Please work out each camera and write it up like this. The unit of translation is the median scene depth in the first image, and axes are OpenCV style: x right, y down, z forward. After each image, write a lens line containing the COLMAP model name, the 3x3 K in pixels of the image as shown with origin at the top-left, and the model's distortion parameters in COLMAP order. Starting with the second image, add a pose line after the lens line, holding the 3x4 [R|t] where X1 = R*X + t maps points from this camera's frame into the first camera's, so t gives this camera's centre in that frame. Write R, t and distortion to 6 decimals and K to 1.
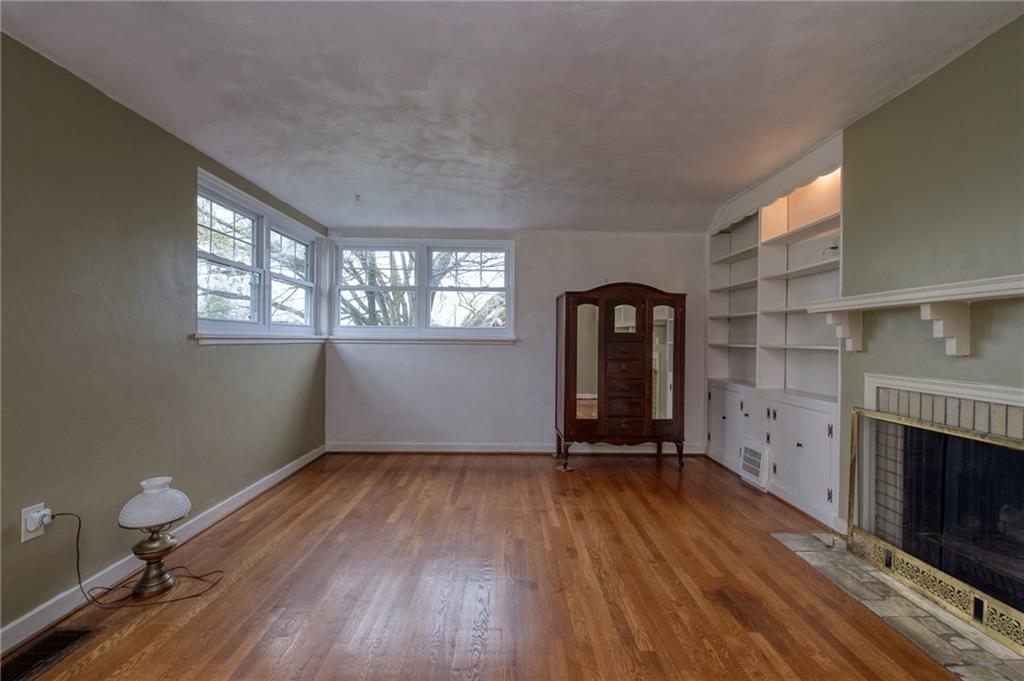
lens RADIAL K [[442.7, 0, 512.0], [0, 442.7, 340.0], [0, 0, 1]] dist [0.003298, -0.003592]
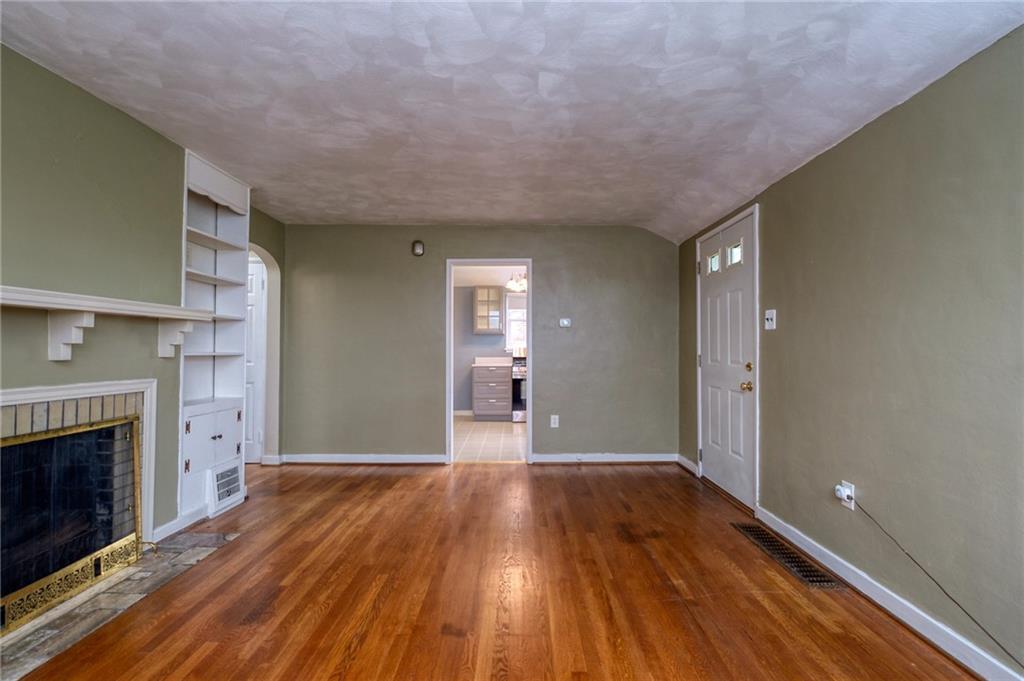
lens RADIAL K [[442.7, 0, 509.9], [0, 442.7, 340.4], [0, 0, 1]] dist [0.003298, -0.003592]
pose [[-0.999429, -0.012763, 0.031277, -0.107798], [-0.013241, 0.999798, -0.015120, -0.010767], [-0.031077, -0.015525, -0.999396, 2.099909]]
